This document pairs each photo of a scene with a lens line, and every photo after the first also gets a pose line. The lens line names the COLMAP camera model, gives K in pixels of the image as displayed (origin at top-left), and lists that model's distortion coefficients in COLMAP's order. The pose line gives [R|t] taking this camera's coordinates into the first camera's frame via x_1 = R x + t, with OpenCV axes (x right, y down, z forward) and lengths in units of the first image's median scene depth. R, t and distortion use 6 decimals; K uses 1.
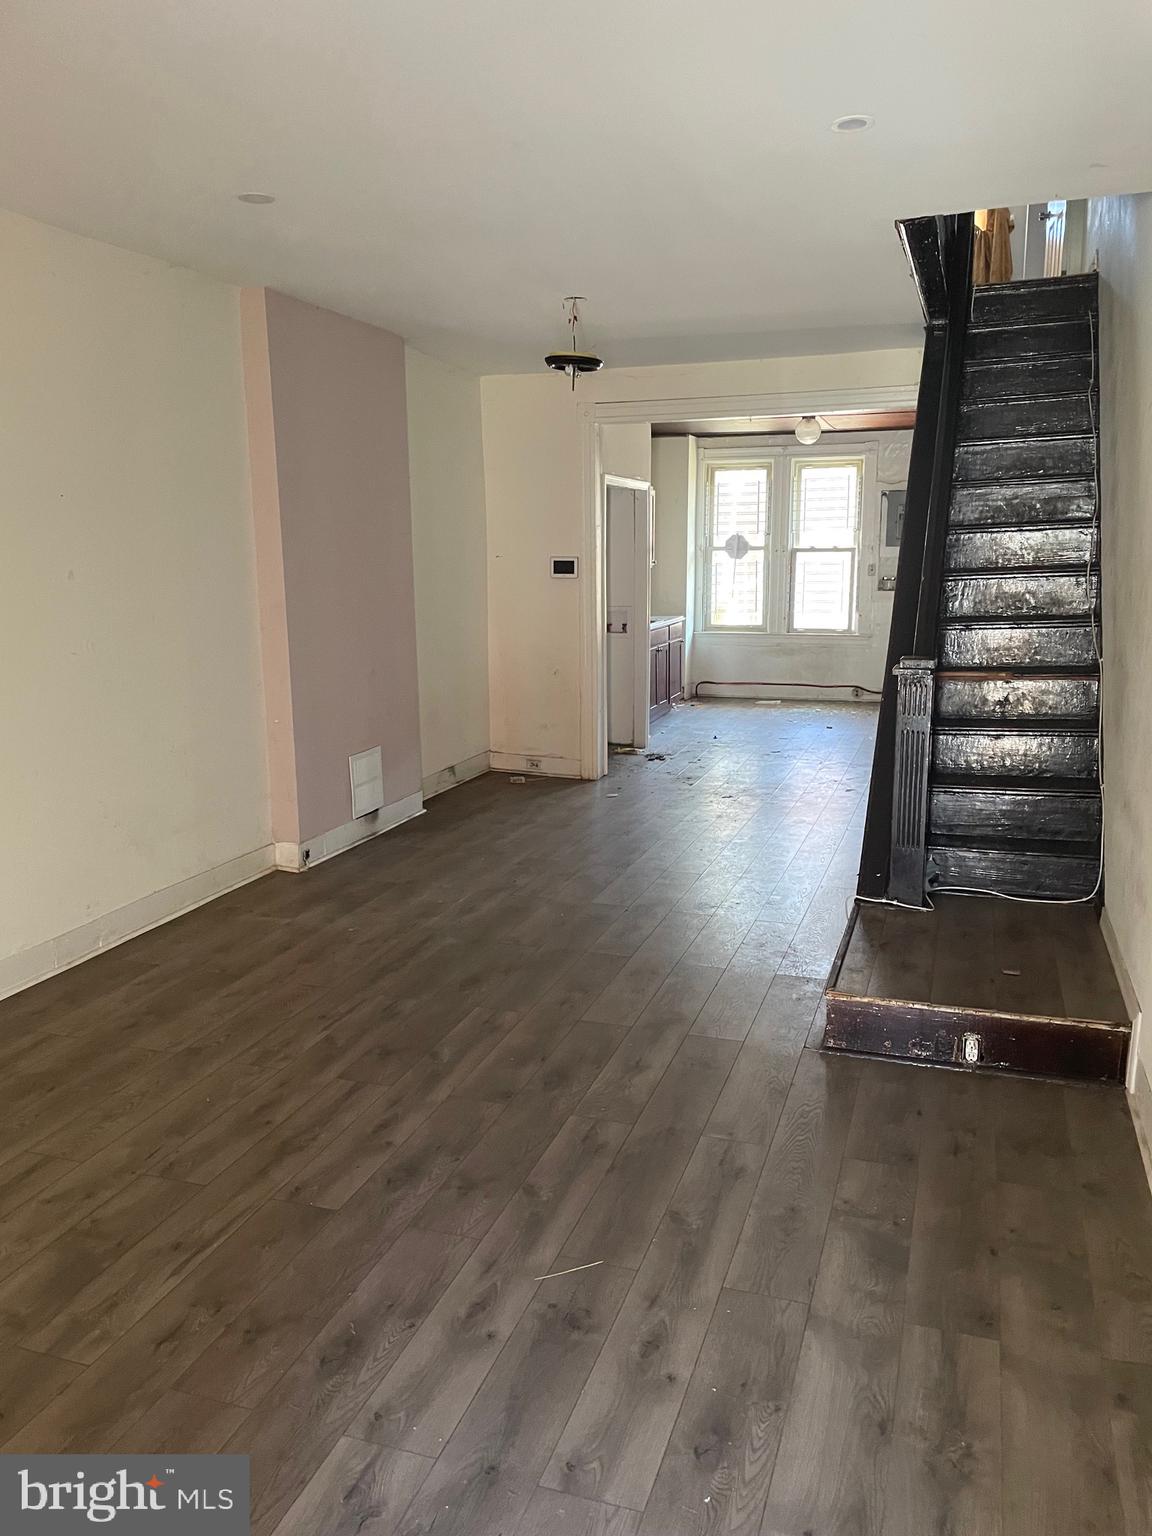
lens RADIAL K [[1163.3, 0, 580.3], [0, 1163.3, 770.6], [0, 0, 1]] dist [0.095415, -0.128821]
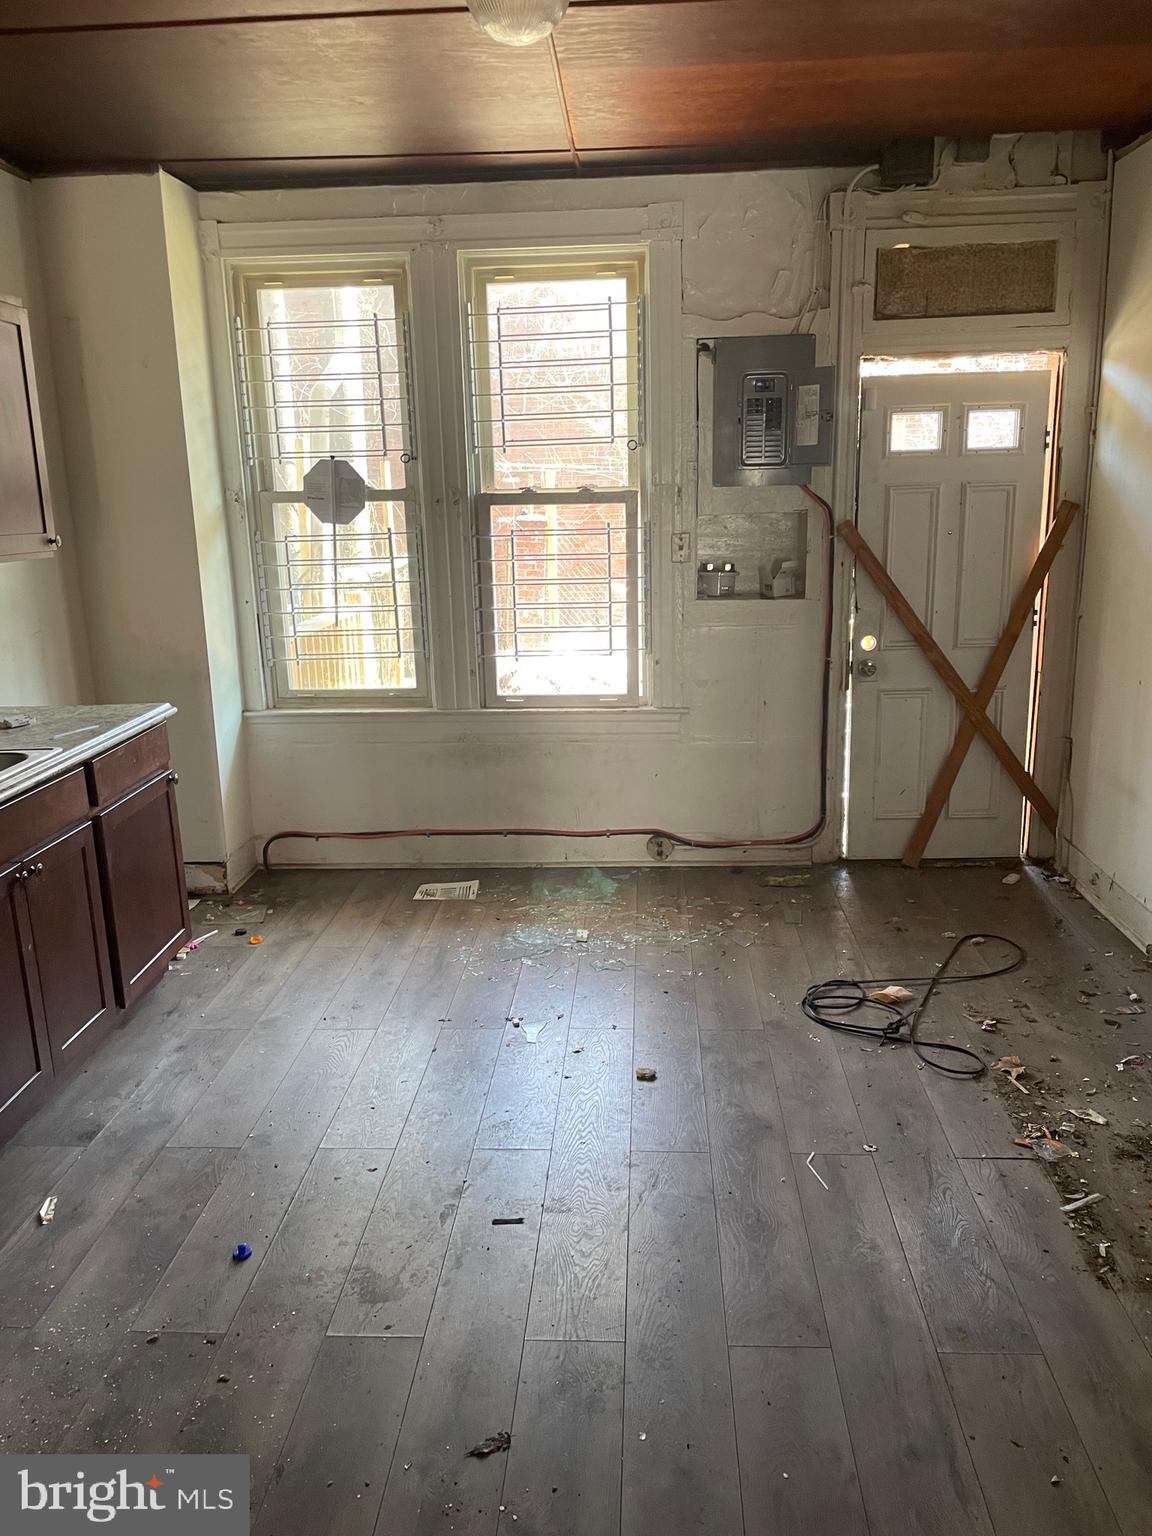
lens RADIAL K [[1163.3, 0, 580.3], [0, 1163.3, 770.6], [0, 0, 1]] dist [0.095415, -0.128821]
pose [[0.962444, -0.079475, 0.259587, 0.105649], [0.067963, 0.996277, 0.053039, -0.116661], [-0.262835, -0.033404, 0.964262, 0.612238]]
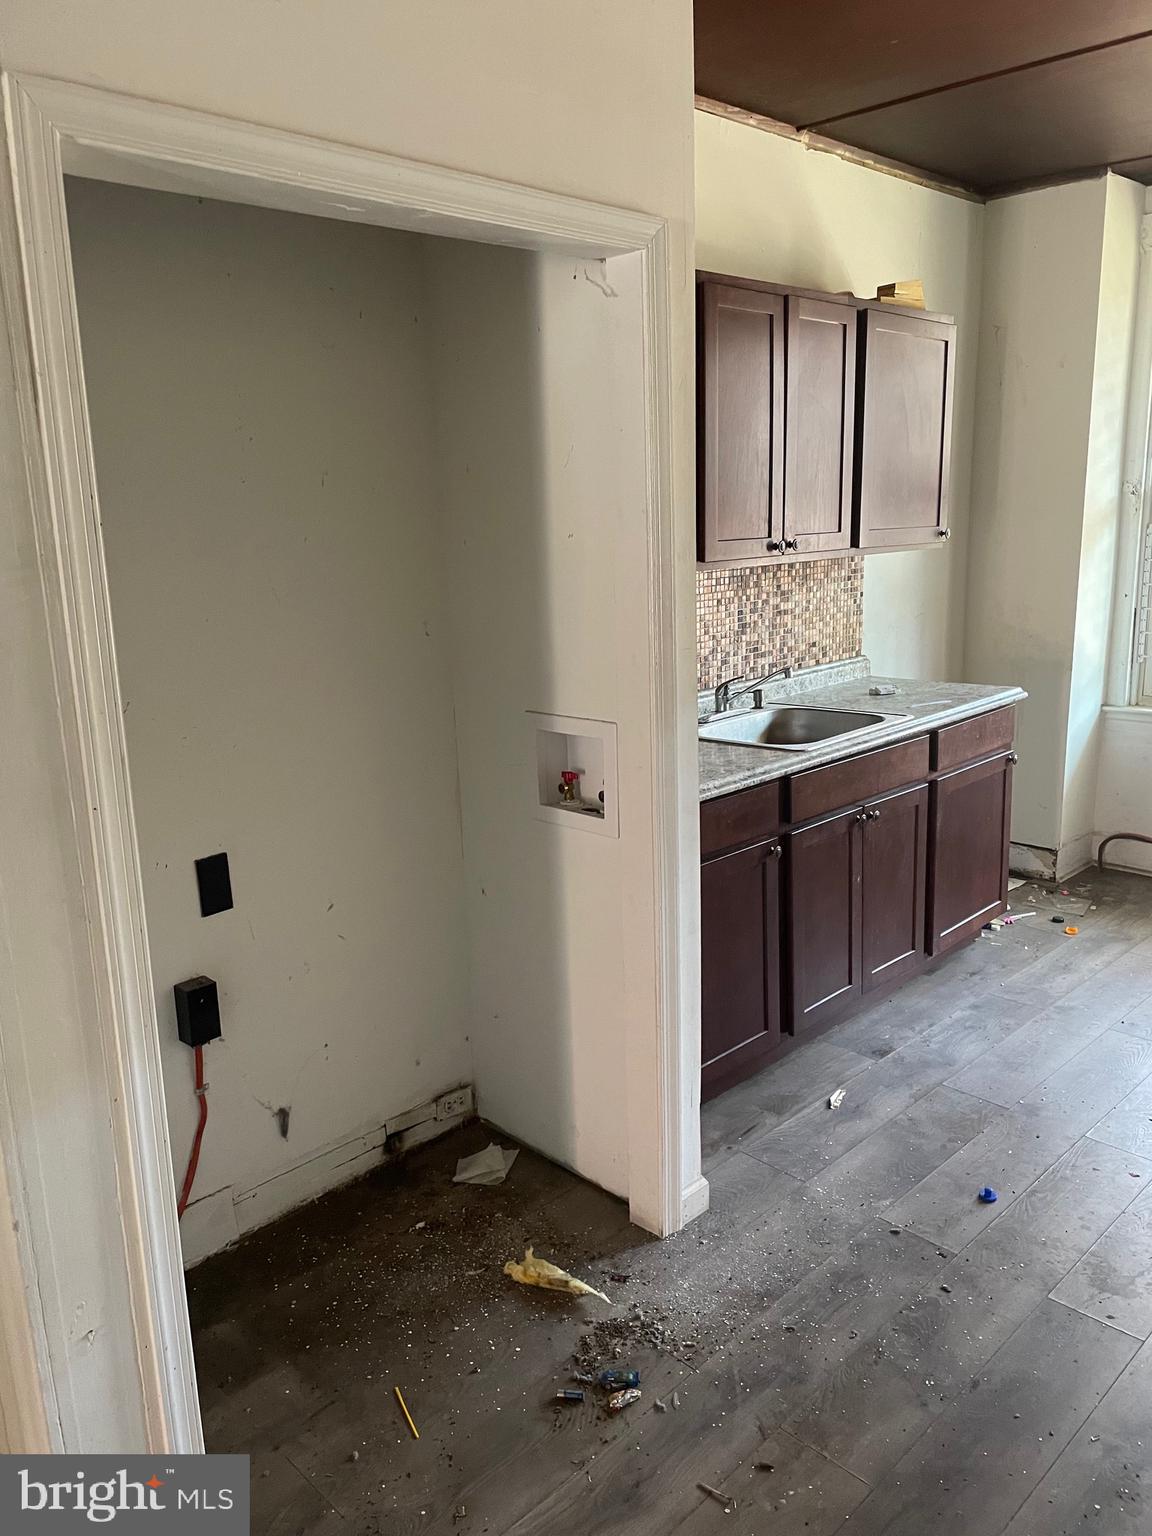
lens RADIAL K [[1163.3, 0, 580.3], [0, 1163.3, 770.6], [0, 0, 1]] dist [0.095415, -0.128821]
pose [[0.895876, 0.080154, -0.437015, 0.118408], [-0.060587, 0.996444, 0.058556, -0.113978], [0.440155, -0.025981, 0.897546, 0.591276]]
